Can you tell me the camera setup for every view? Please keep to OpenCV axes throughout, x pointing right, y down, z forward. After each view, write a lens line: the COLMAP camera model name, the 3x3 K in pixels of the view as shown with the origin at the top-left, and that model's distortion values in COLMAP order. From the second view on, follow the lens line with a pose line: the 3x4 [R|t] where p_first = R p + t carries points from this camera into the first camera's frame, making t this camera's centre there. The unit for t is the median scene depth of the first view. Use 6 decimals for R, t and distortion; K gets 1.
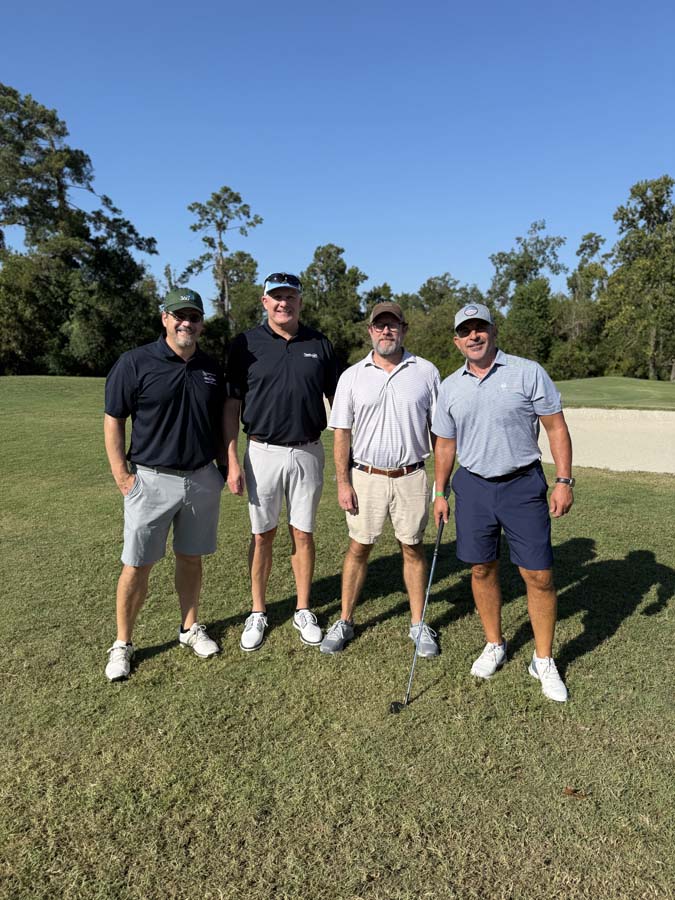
lens RADIAL K [[626.8, 0, 338.7], [0, 626.8, 447.9], [0, 0, 1]] dist [-0.008189, -0.001185]
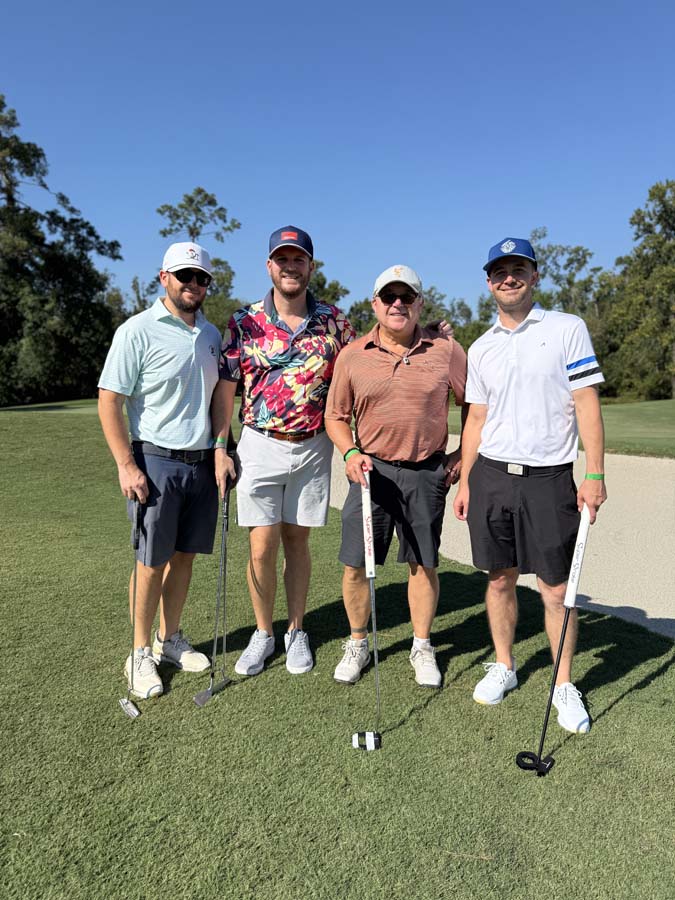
lens RADIAL K [[626.8, 0, 336.8], [0, 626.8, 450.6], [0, 0, 1]] dist [-0.008189, -0.001185]
pose [[0.999099, -0.009847, 0.041284, -0.024107], [0.010840, 0.999655, -0.023916, -0.016236], [-0.041035, 0.024342, 0.998861, 0.104026]]
